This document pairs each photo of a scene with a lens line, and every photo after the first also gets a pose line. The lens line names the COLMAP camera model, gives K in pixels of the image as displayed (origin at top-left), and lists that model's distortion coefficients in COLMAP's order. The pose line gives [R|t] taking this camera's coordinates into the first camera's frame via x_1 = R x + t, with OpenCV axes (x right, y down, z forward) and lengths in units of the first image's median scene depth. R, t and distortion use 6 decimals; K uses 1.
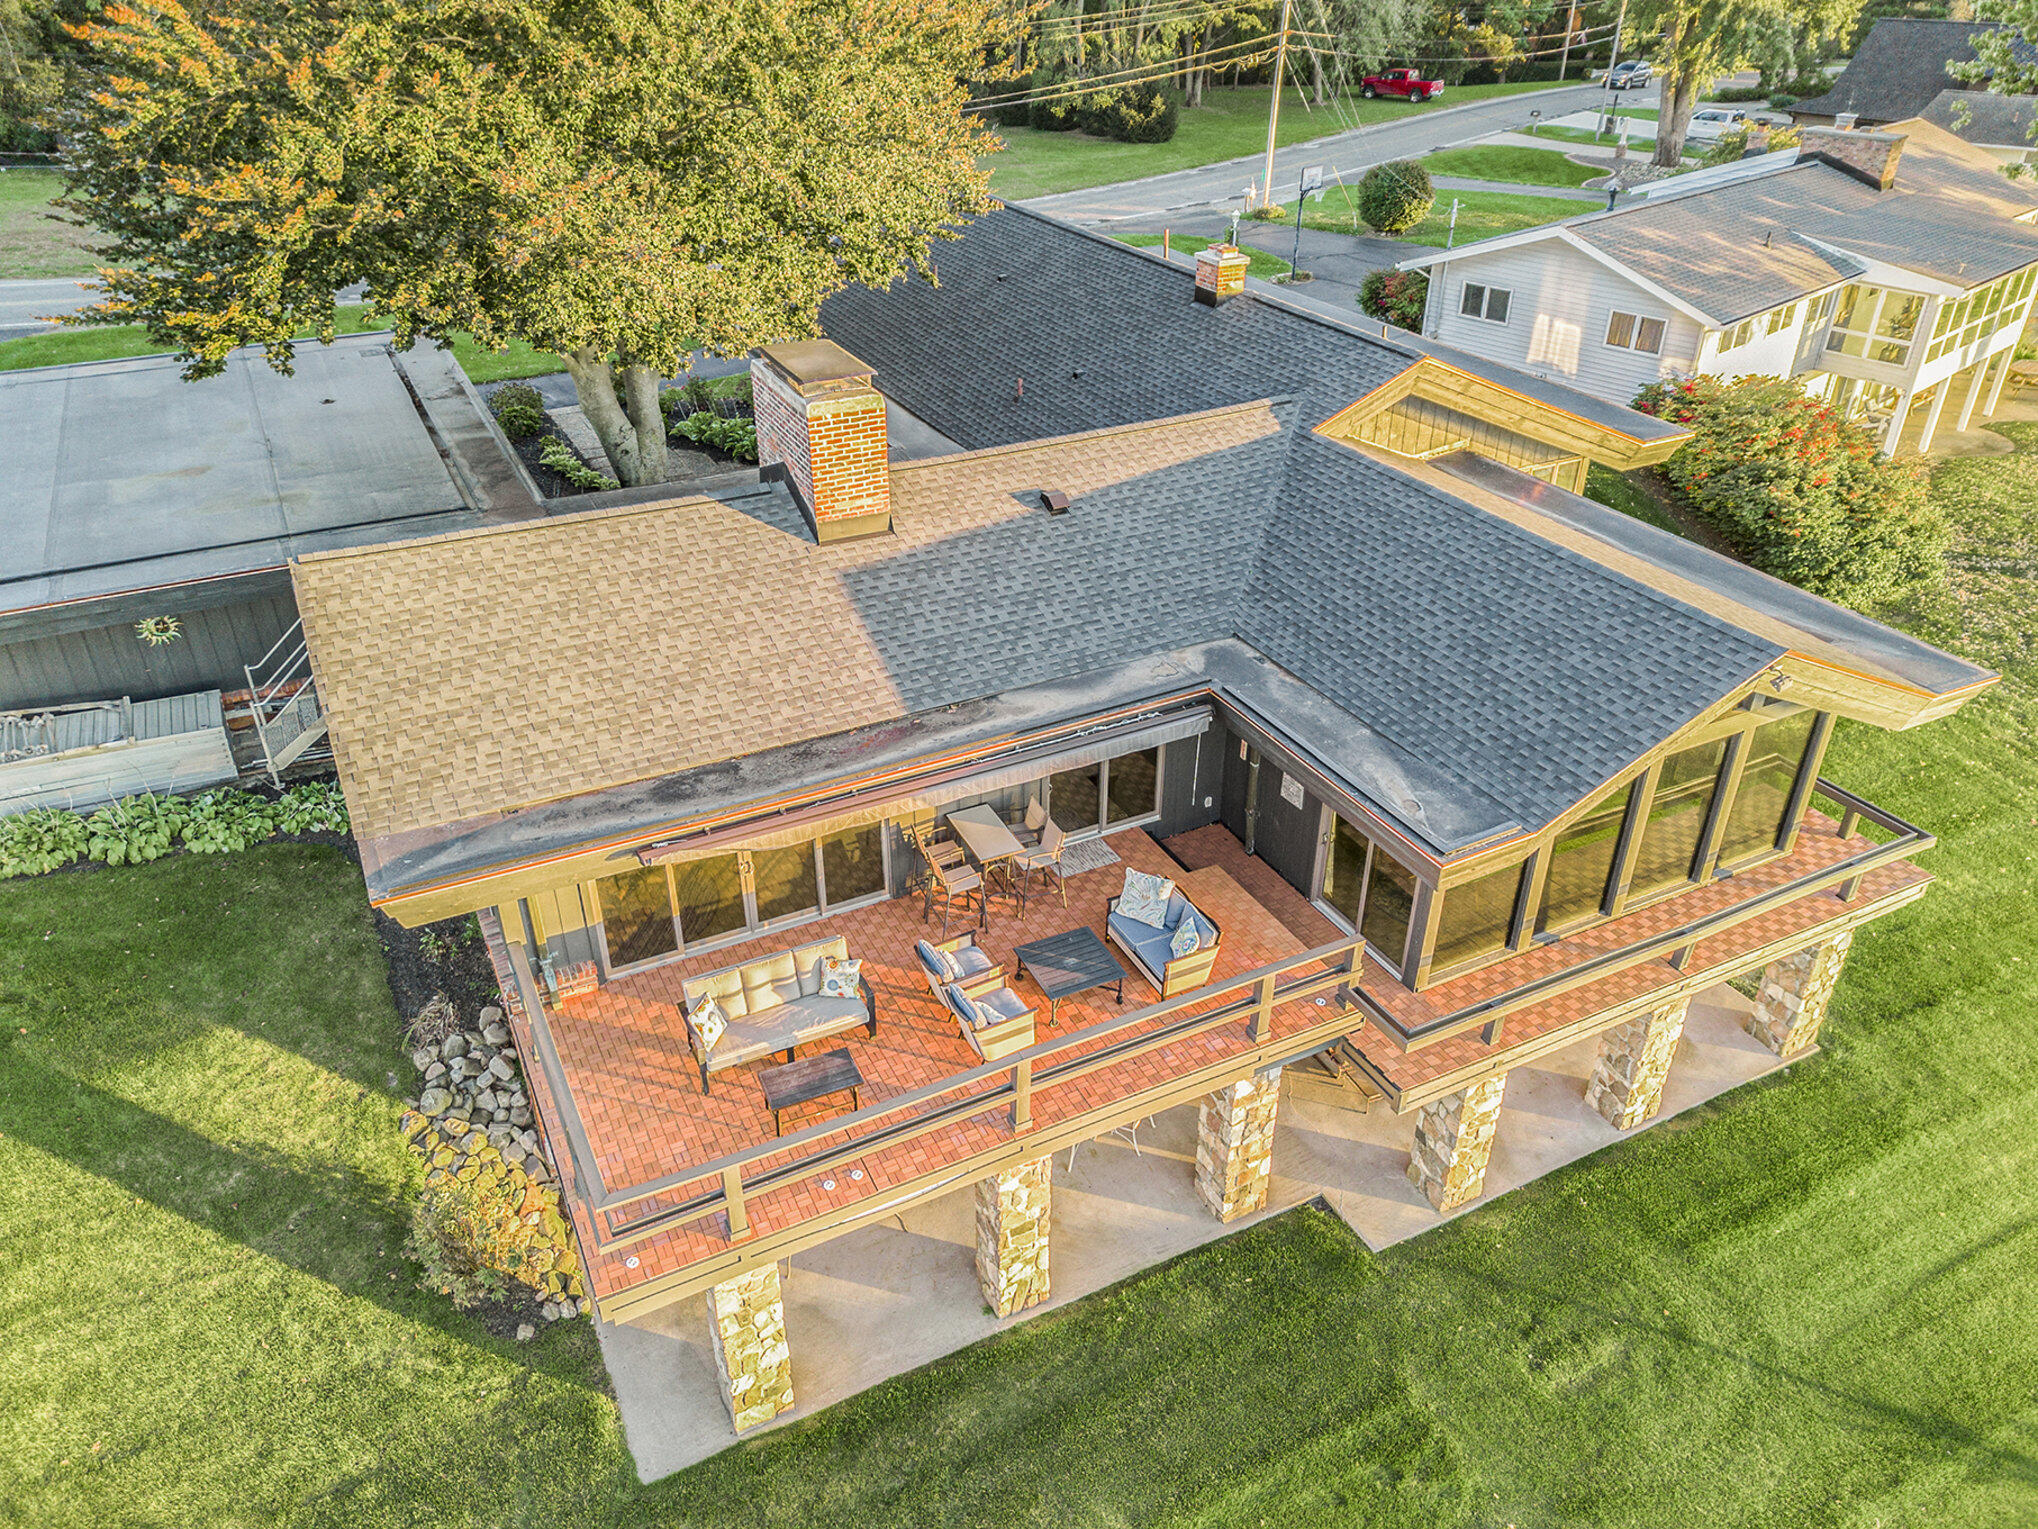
lens RADIAL K [[1415.1, 0, 1013.1], [0, 1415.1, 748.4], [0, 0, 1]] dist [0.061546, -0.050379]
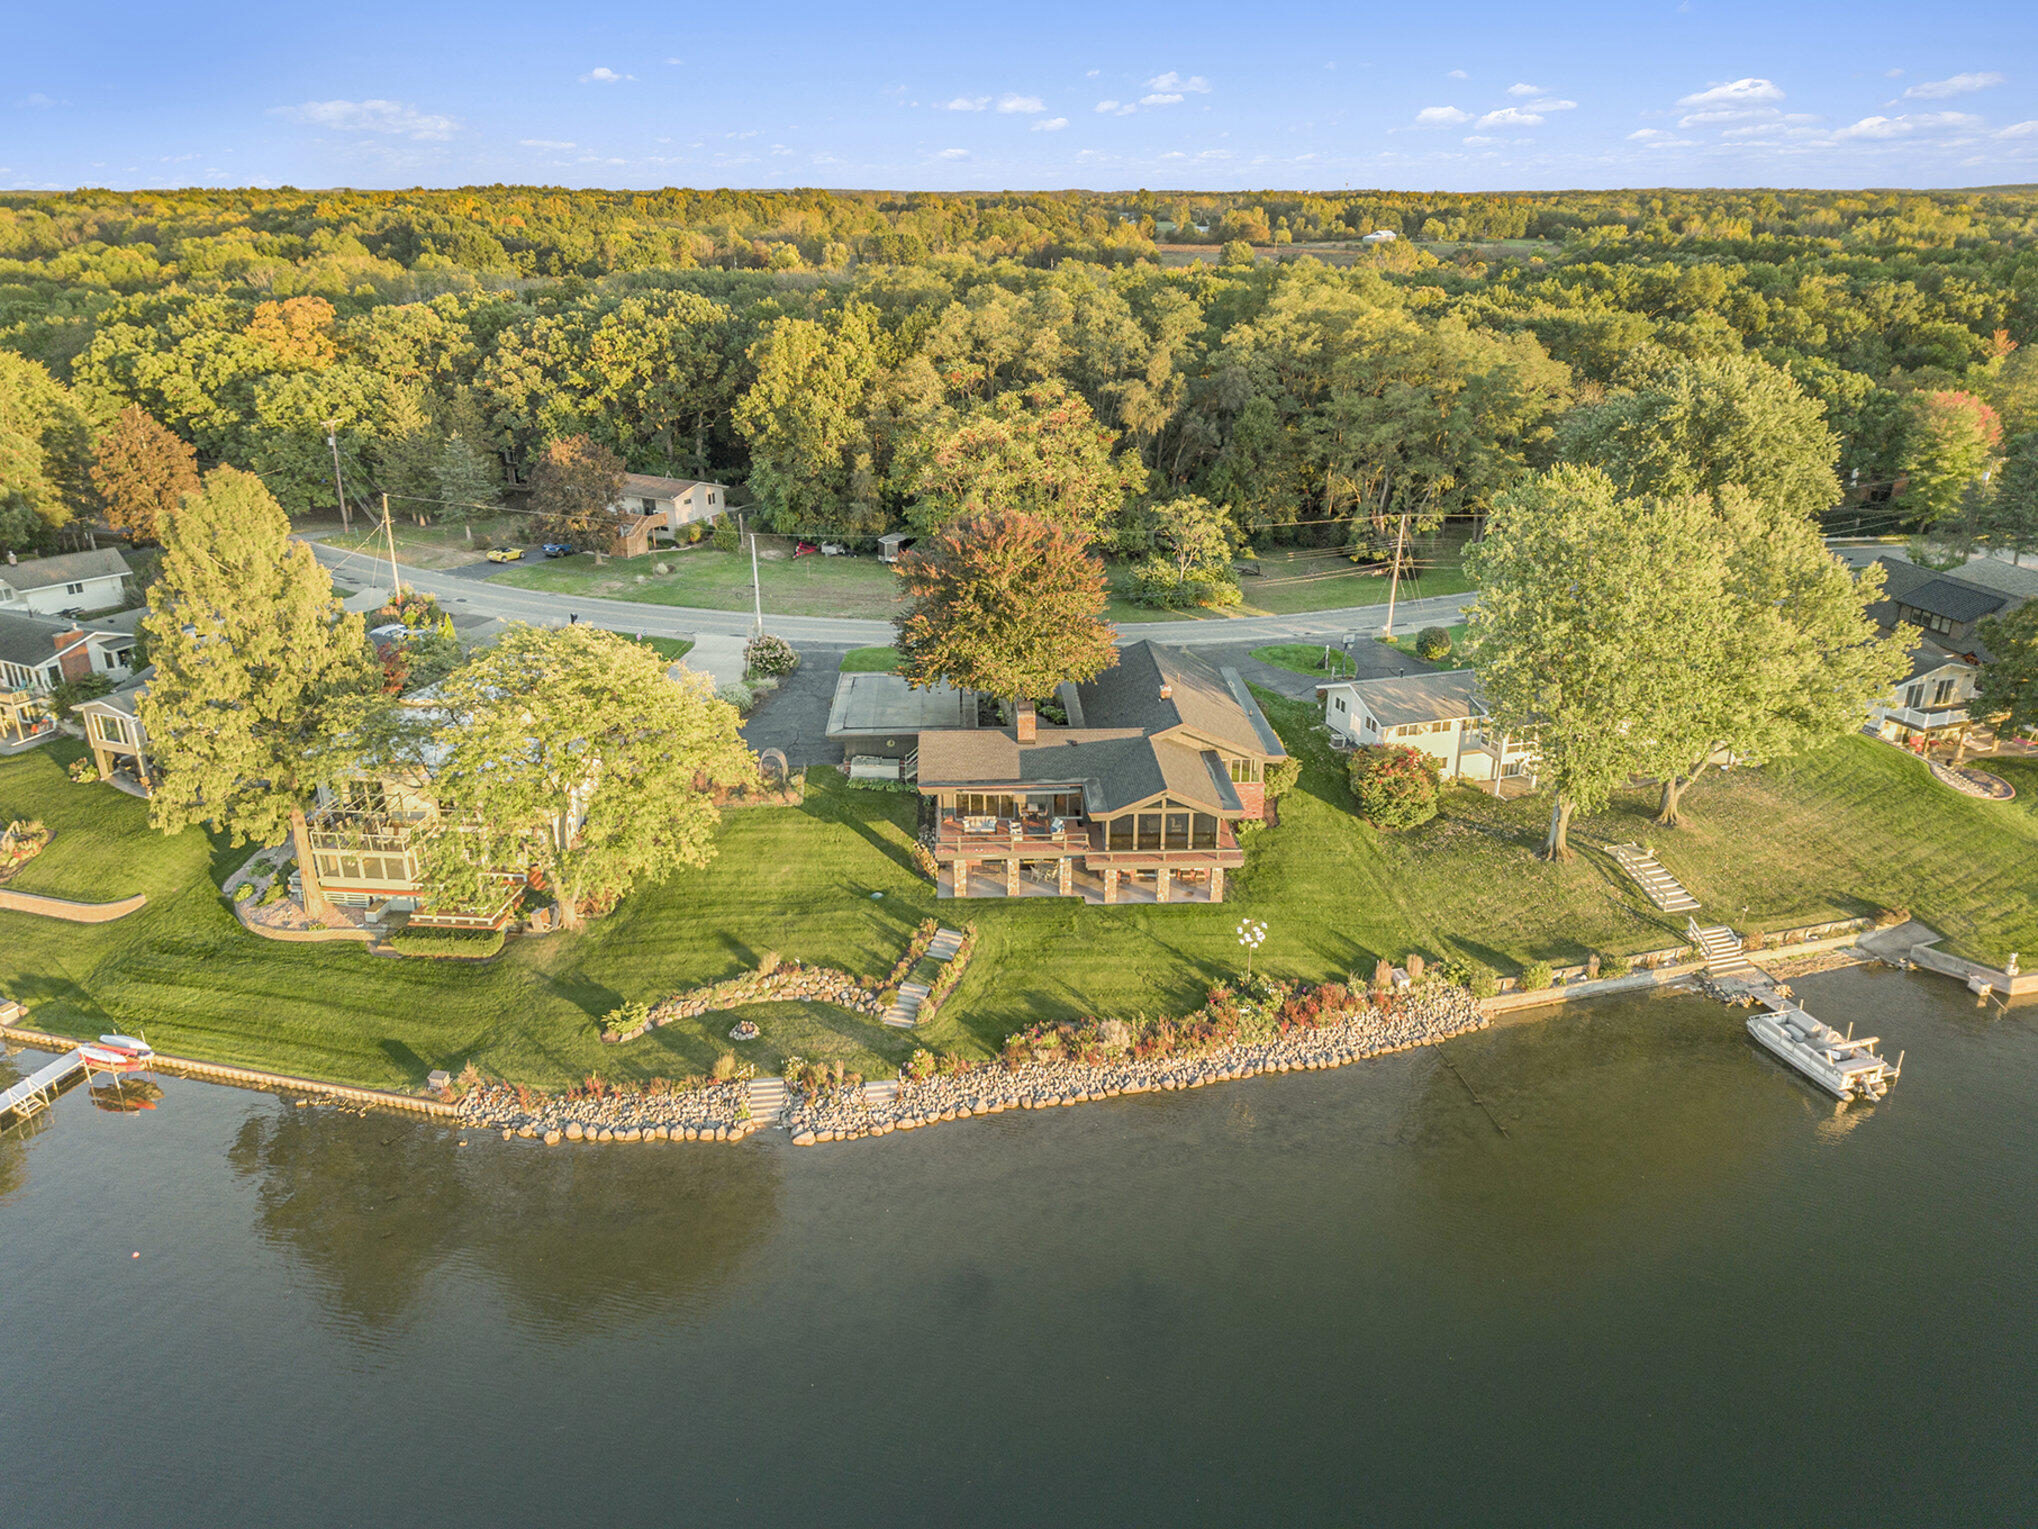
lens RADIAL K [[1415.1, 0, 1032.8], [0, 1415.1, 764.5], [0, 0, 1]] dist [0.061546, -0.050379]
pose [[0.910381, 0.147465, -0.386602, 1.733884], [-0.208969, 0.970285, -0.121982, 0.483588], [0.357126, 0.191838, 0.914144, -3.258306]]
